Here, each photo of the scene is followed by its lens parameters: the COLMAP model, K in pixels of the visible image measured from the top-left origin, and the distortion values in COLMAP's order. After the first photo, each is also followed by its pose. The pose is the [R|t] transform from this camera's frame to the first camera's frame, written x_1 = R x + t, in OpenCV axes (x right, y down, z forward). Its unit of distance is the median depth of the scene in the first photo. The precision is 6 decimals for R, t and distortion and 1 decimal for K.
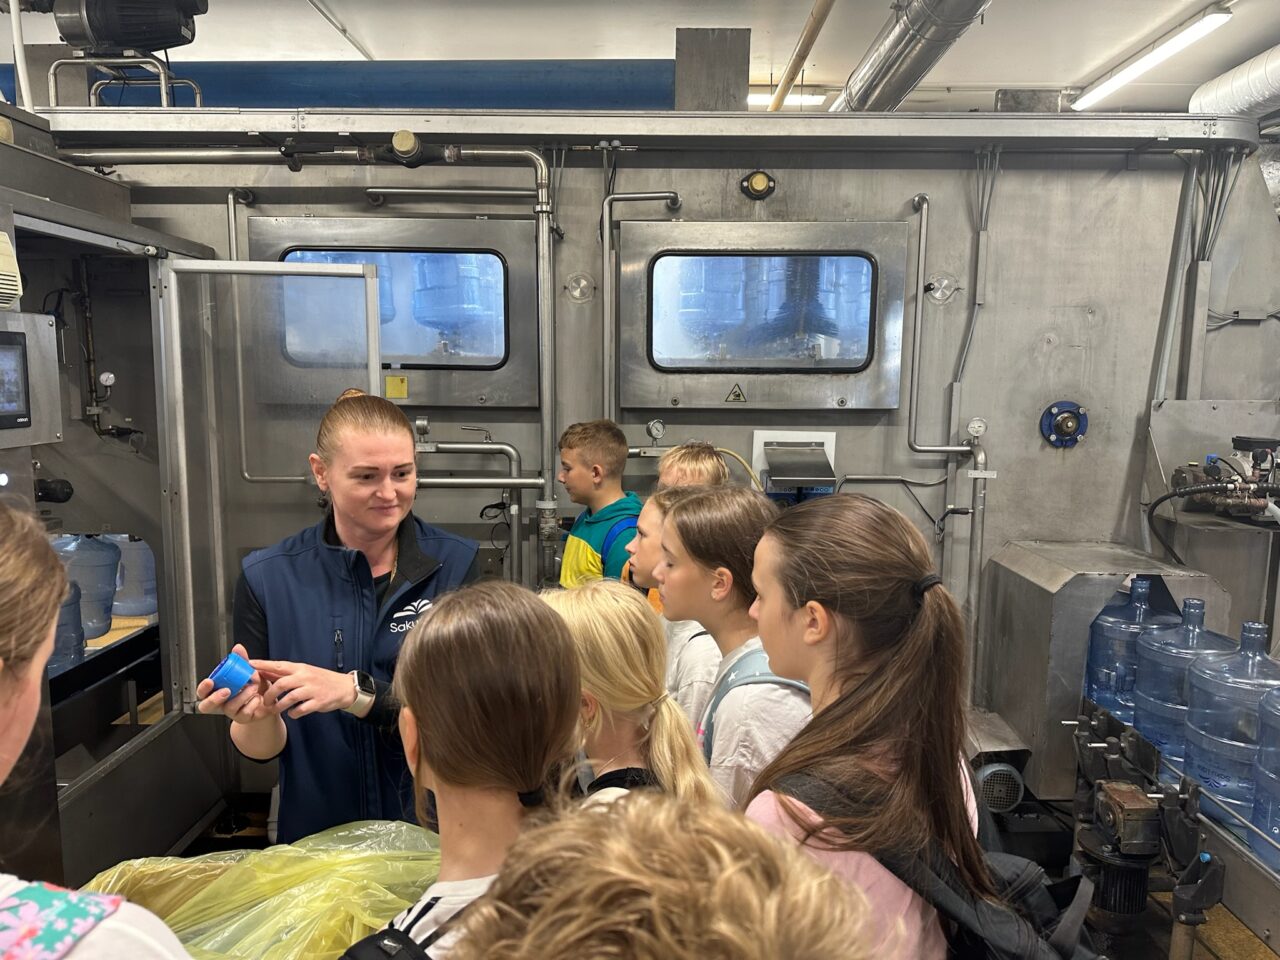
lens RADIAL K [[887.8, 0, 643.8], [0, 887.8, 490.8], [0, 0, 1]] dist [0.159474, -0.283024]
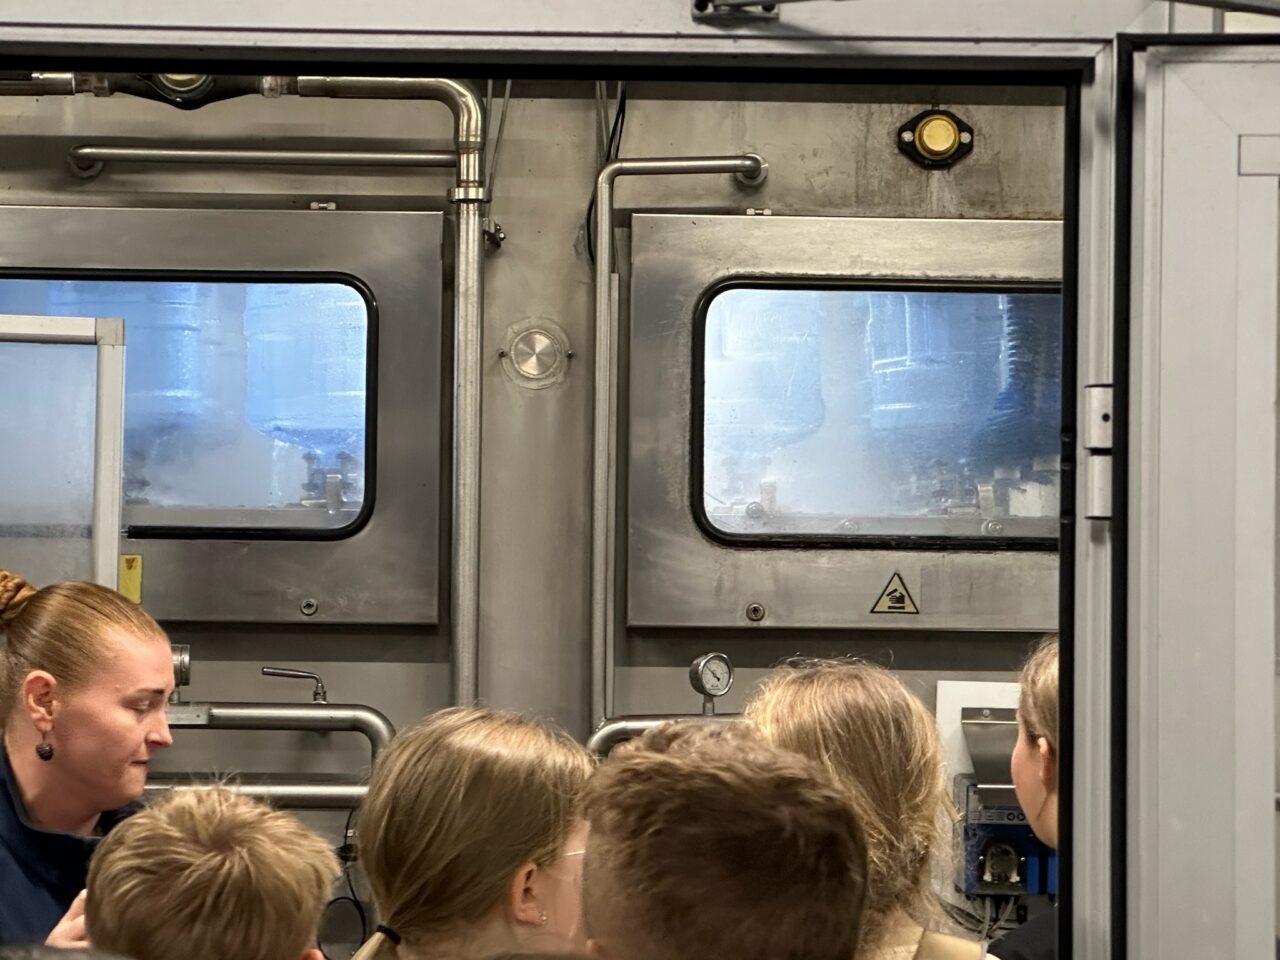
lens RADIAL K [[3542.0, 0, 639.0], [0, 3542.0, 424.4], [0, 0, 1]] dist [-0.433978, 13.318540]
pose [[0.999615, 0.005774, 0.027126, -0.068761], [-0.001116, 0.985669, -0.168688, 0.099901], [-0.027711, 0.168593, 0.985296, -0.710811]]
